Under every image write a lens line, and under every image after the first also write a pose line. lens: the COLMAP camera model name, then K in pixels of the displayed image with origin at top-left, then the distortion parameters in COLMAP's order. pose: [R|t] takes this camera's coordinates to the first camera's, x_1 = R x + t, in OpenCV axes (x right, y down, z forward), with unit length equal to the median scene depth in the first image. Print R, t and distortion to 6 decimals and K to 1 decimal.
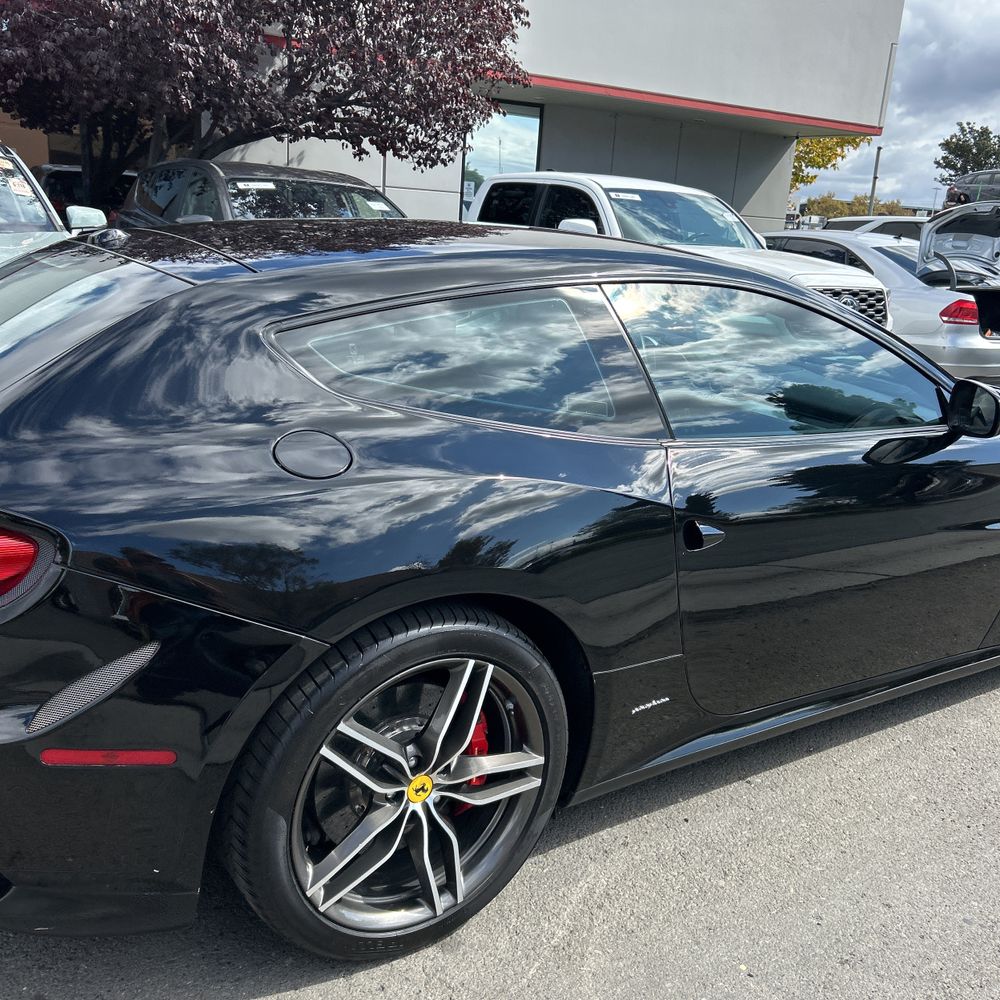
lens RADIAL K [[994.5, 0, 499.6], [0, 994.5, 499.7], [0, 0, 1]] dist [0.001003, 0.000000]
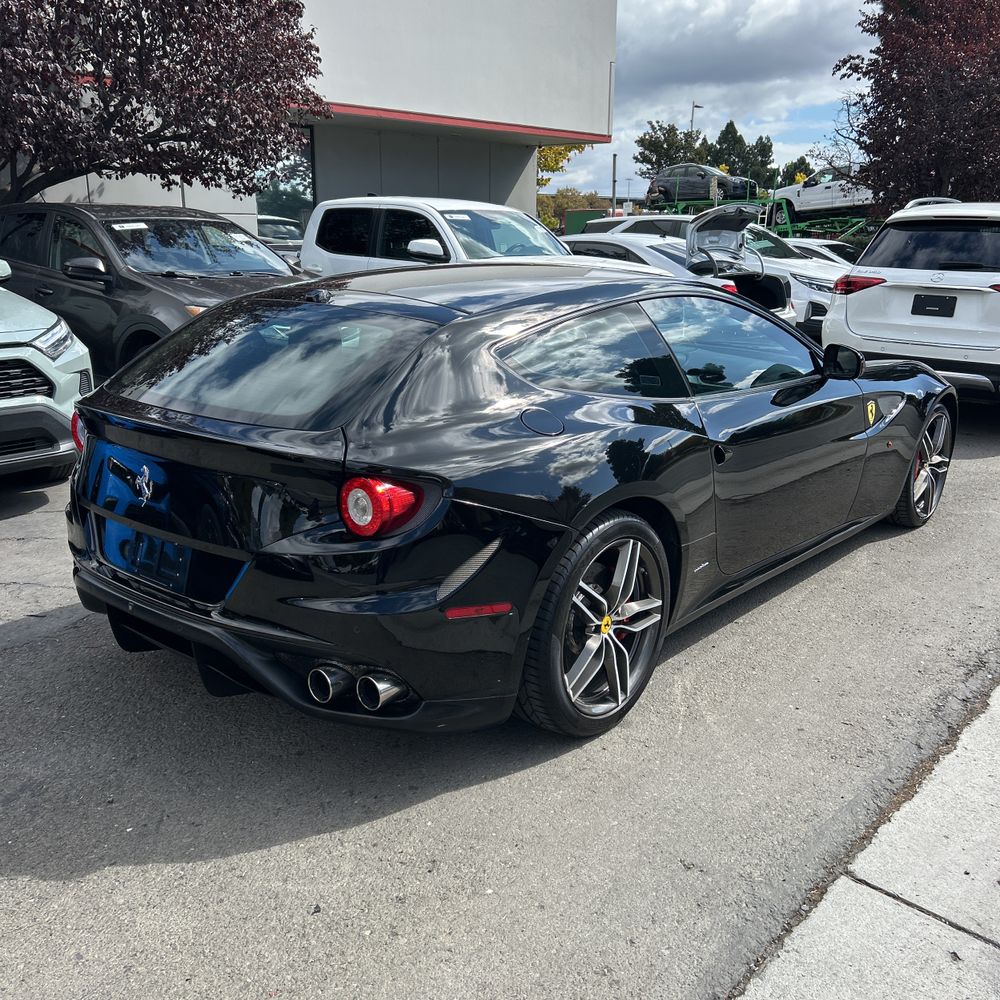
lens RADIAL K [[994.5, 0, 499.0], [0, 994.5, 499.5], [0, 0, 1]] dist [0.001003, 0.000000]
pose [[0.960050, -0.124779, 0.250469, -0.140708], [0.125138, 0.992033, 0.014556, 0.010293], [-0.250290, 0.017368, 0.968015, -0.115700]]
